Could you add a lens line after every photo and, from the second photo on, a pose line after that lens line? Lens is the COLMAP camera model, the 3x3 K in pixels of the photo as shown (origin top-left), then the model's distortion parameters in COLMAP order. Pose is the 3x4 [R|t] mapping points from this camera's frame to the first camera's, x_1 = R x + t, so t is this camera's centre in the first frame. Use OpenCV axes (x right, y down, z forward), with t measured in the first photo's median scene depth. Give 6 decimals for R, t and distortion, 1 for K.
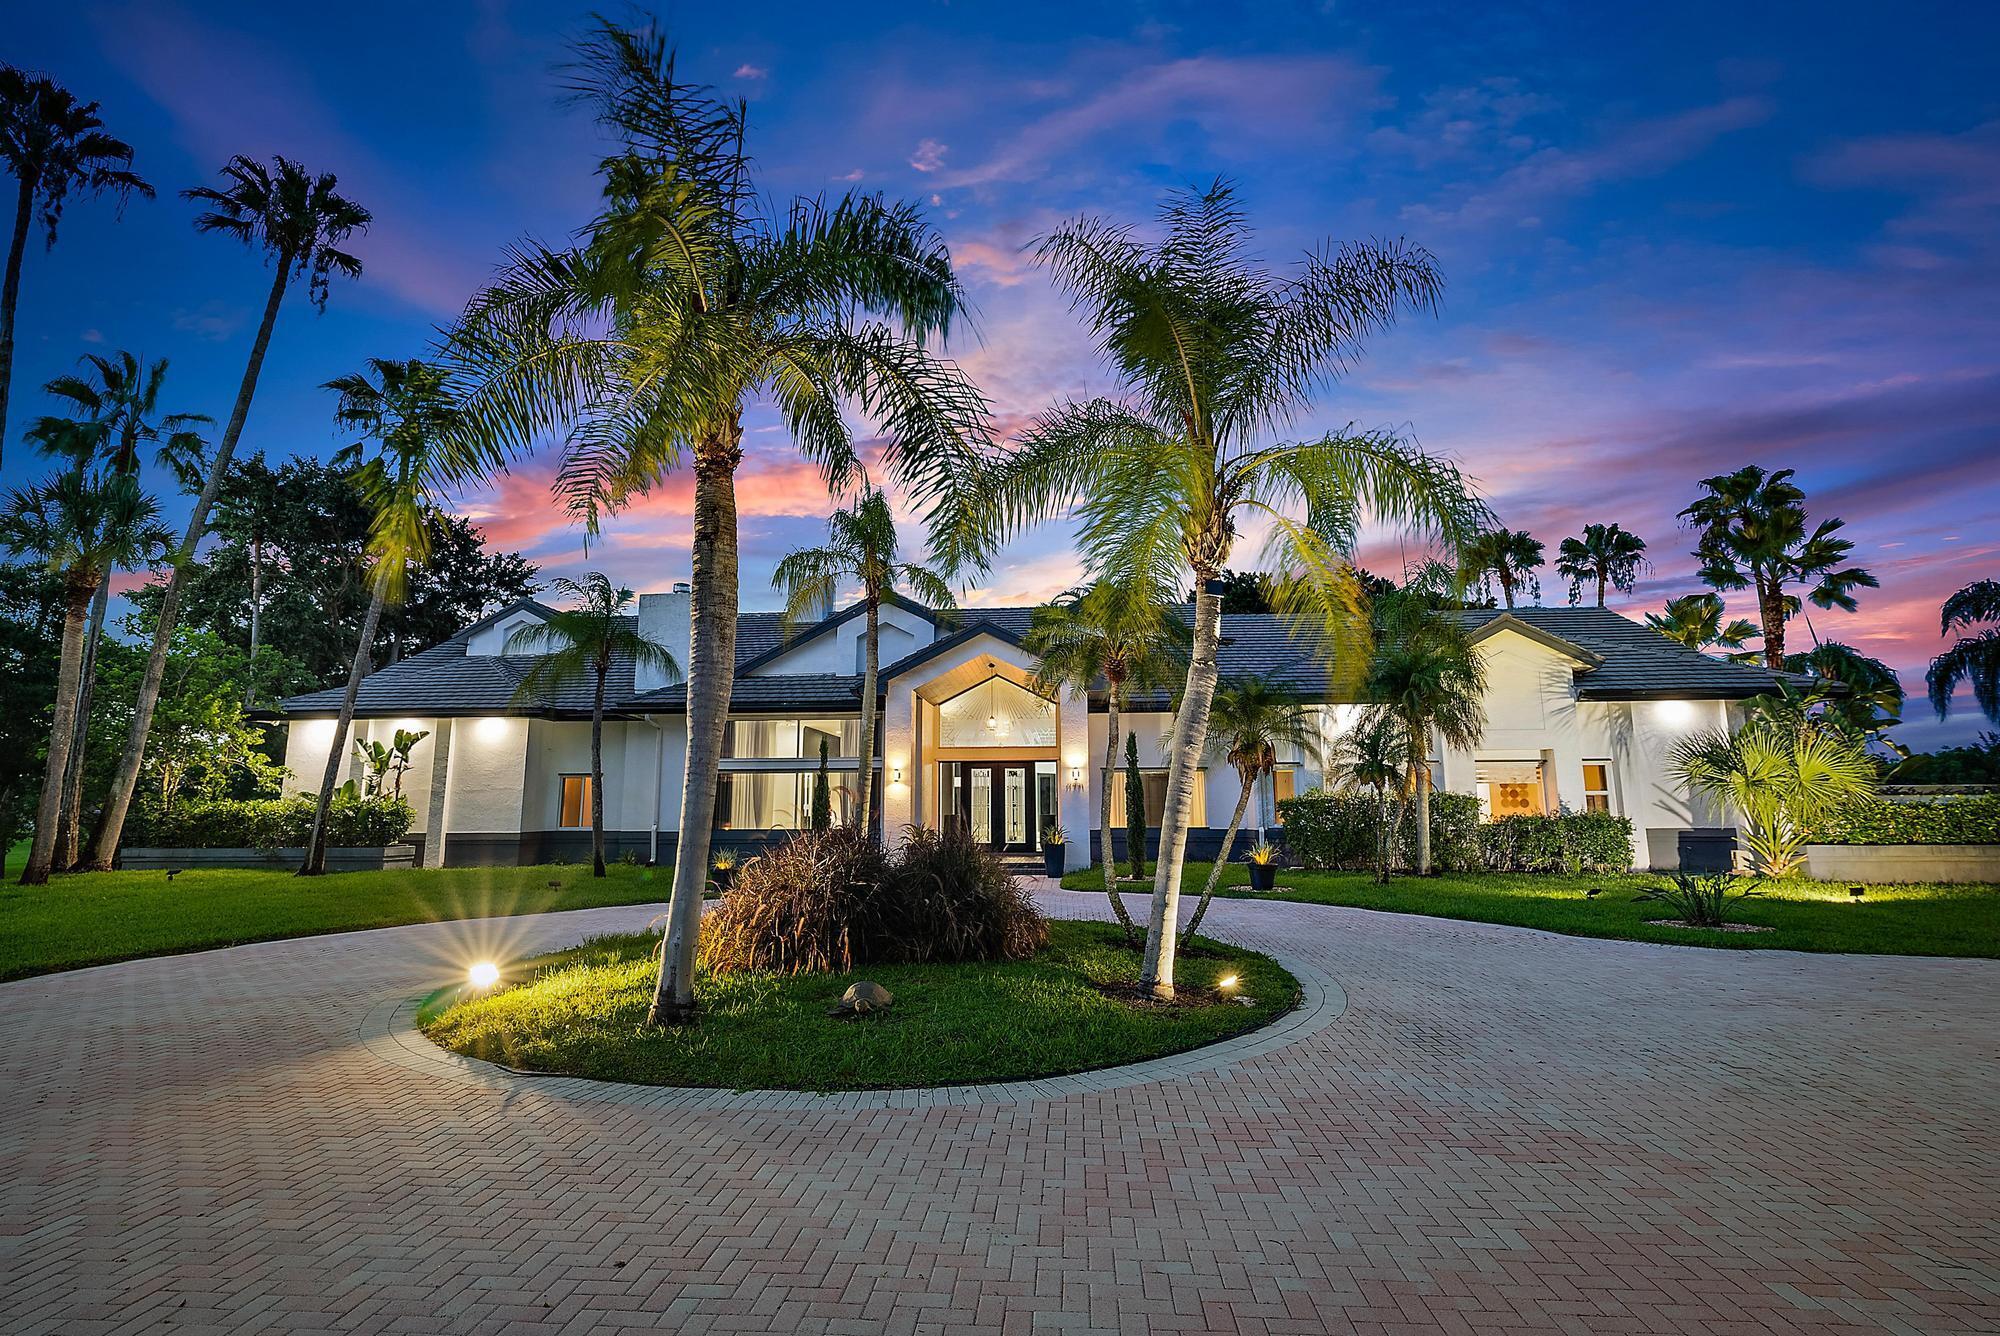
lens RADIAL K [[972.4, 0, 1000.0], [0, 972.4, 668.0], [0, 0, 1]] dist [-0.003274, -0.000337]
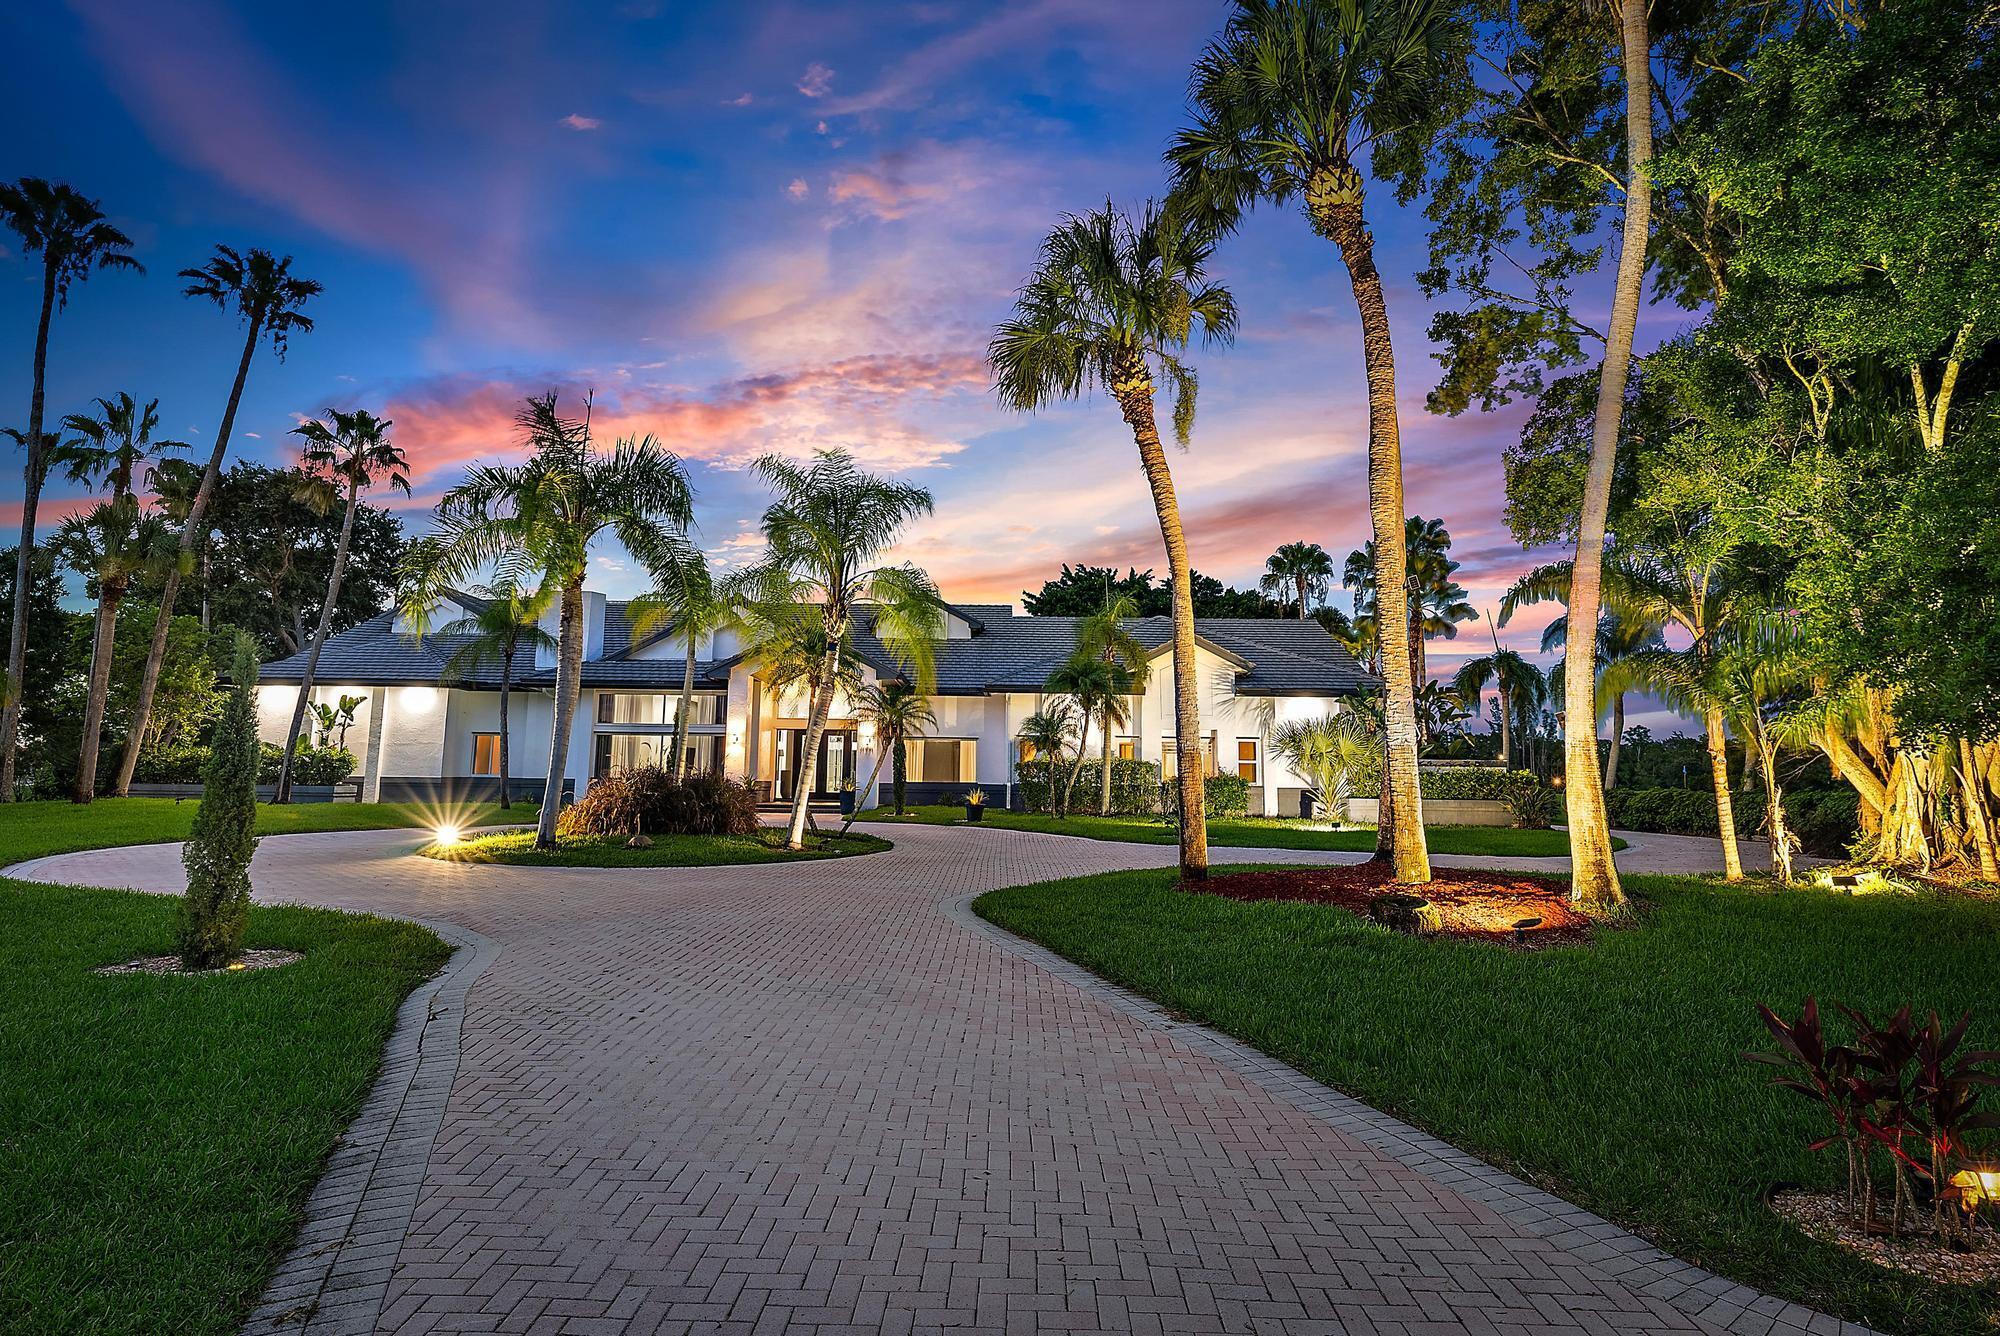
lens RADIAL K [[972.4, 0, 1000.0], [0, 972.4, 668.0], [0, 0, 1]] dist [-0.003274, -0.000337]
pose [[0.996252, 0.026424, 0.082358, 0.140048], [-0.029144, 0.999063, 0.032003, -0.039663], [-0.081435, -0.034283, 0.996089, -0.353339]]
